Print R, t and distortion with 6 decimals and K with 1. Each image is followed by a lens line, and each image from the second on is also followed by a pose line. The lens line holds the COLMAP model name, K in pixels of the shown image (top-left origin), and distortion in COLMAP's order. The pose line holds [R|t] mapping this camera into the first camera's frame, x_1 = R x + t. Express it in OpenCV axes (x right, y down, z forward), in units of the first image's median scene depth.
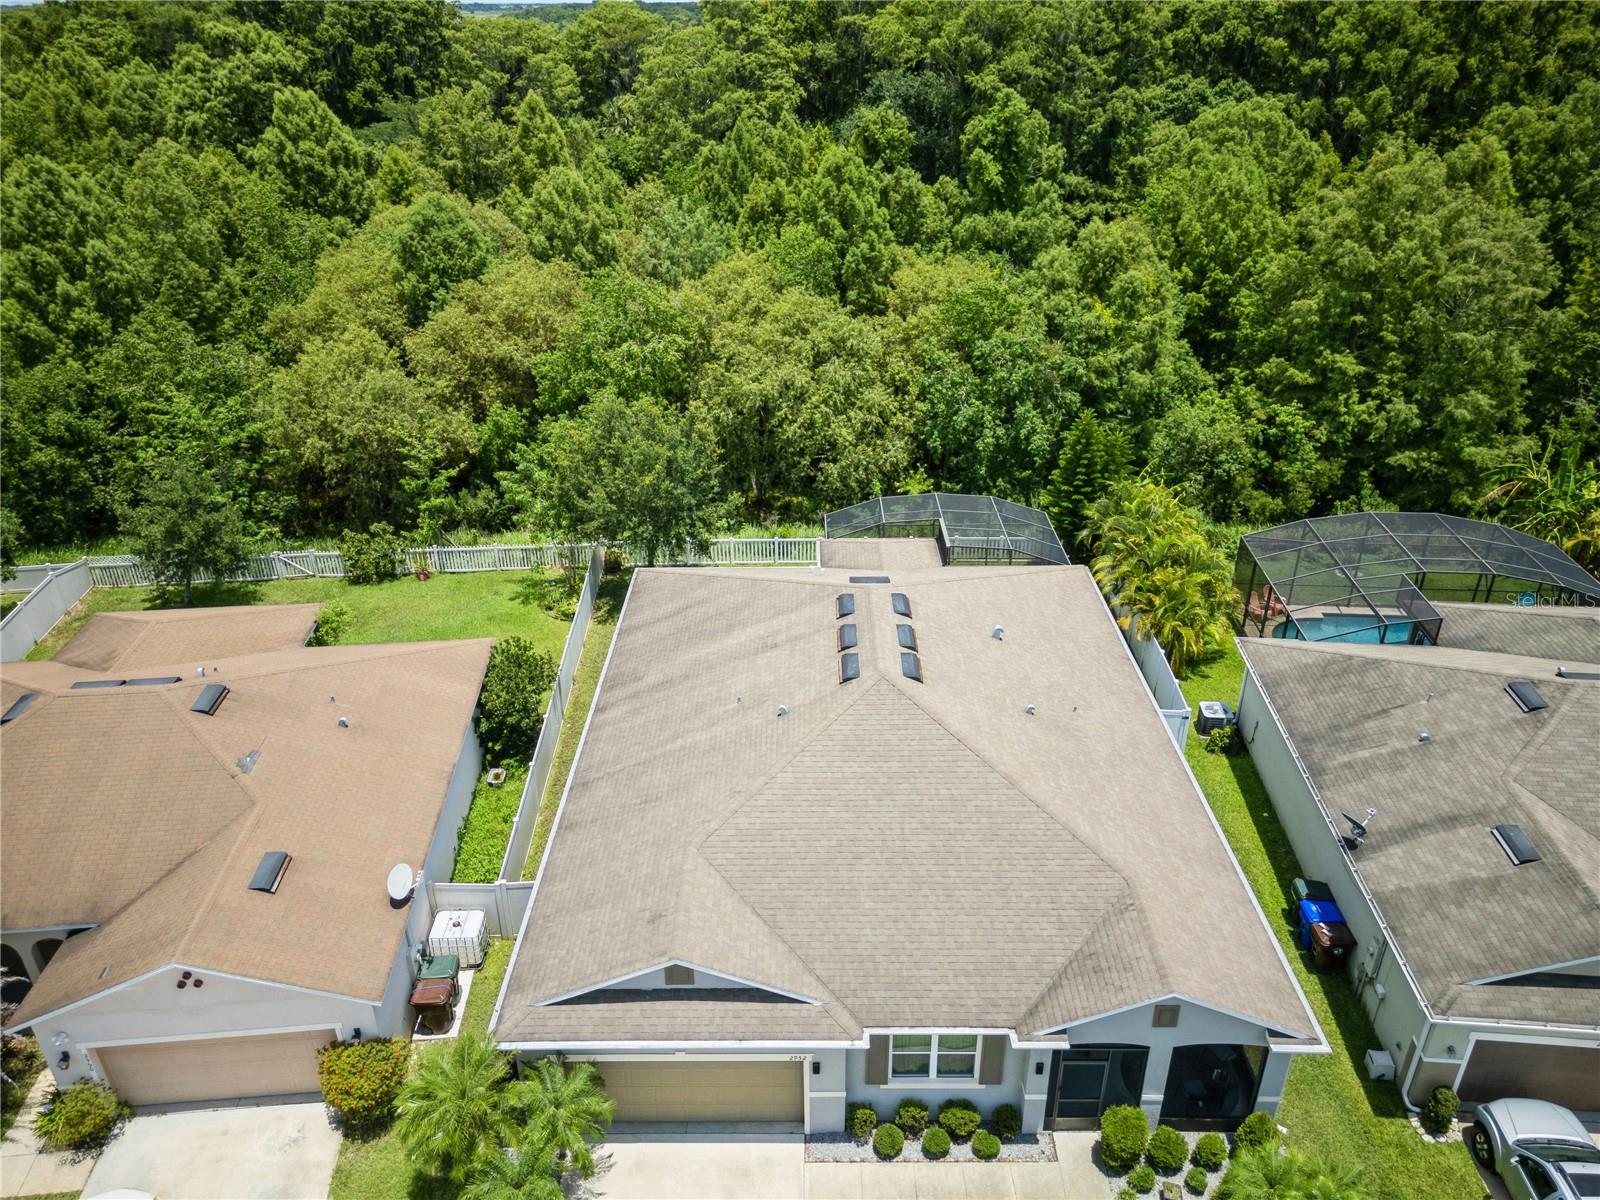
lens RADIAL K [[1111.8, 0, 808.9], [0, 1111.8, 597.5], [0, 0, 1]] dist [0.059950, -0.064694]
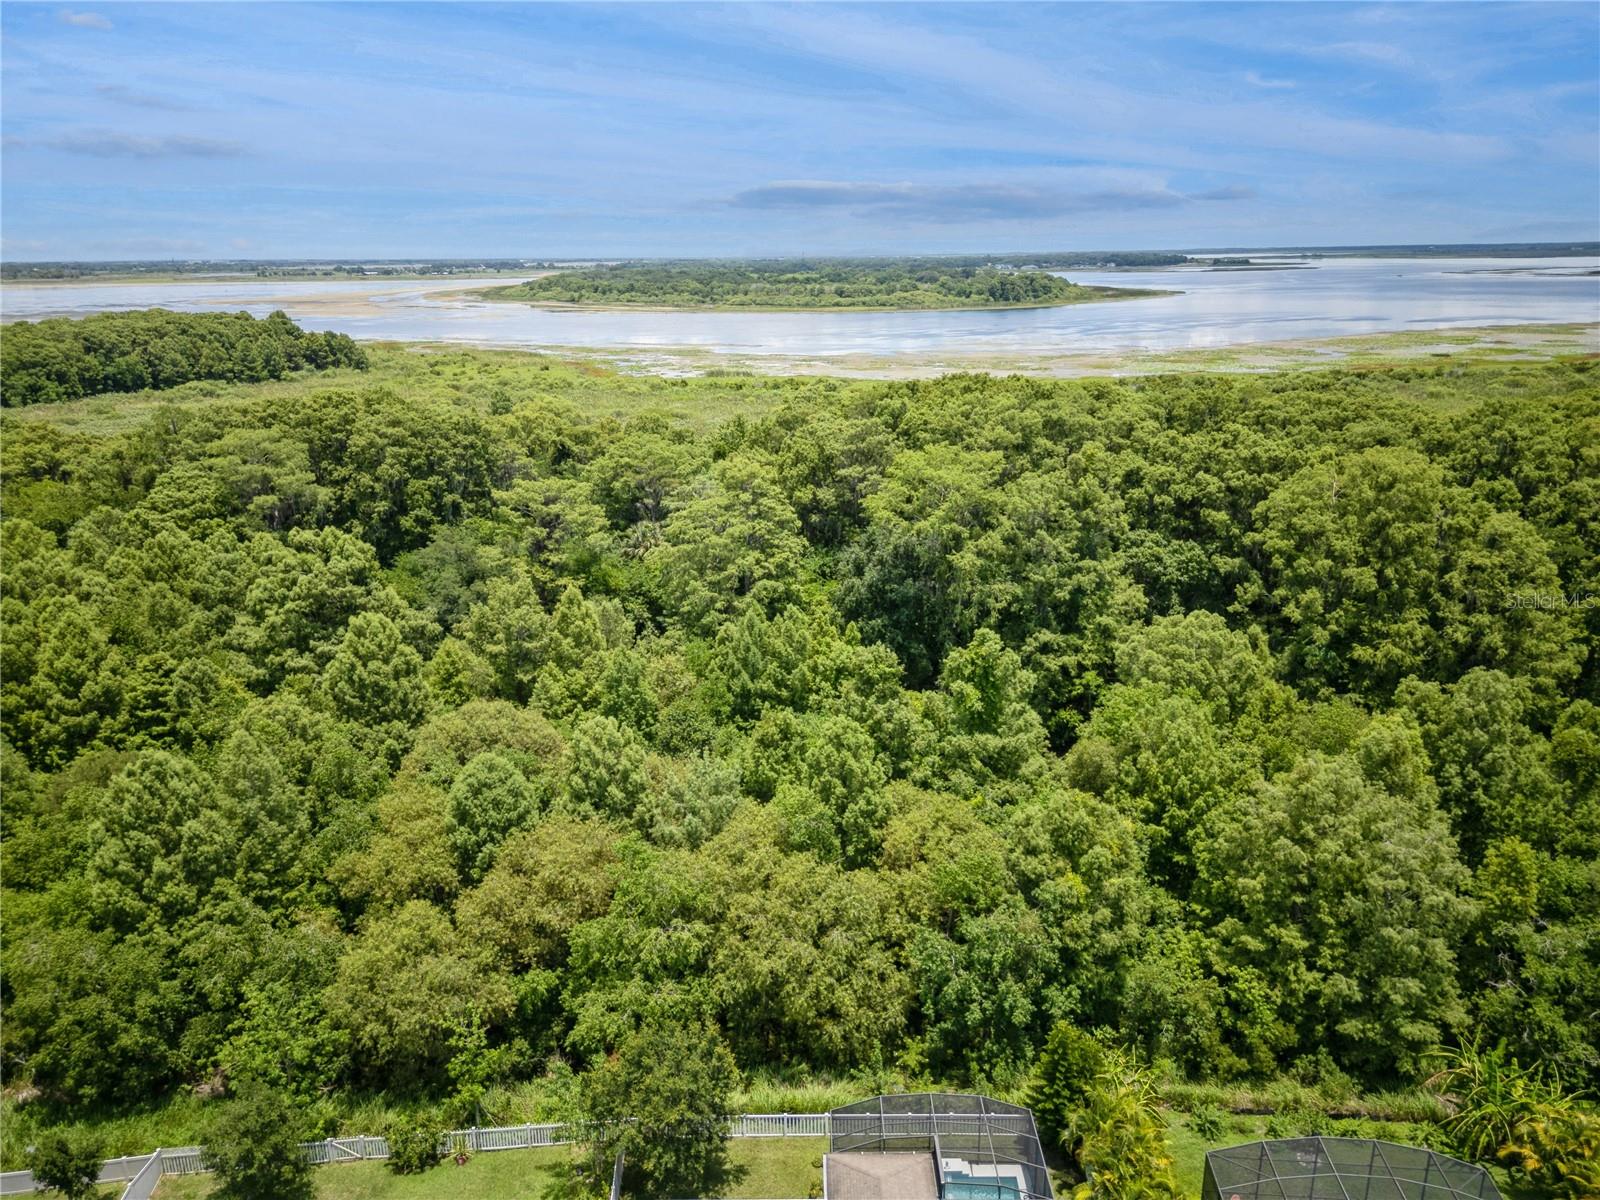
lens RADIAL K [[1111.8, 0, 808.9], [0, 1111.8, 597.5], [0, 0, 1]] dist [0.059950, -0.064694]
pose [[0.999993, -0.003717, -0.000744, -0.003248], [0.003495, 0.980048, -0.198729, -0.293742], [0.001468, 0.198725, 0.980054, -0.158815]]
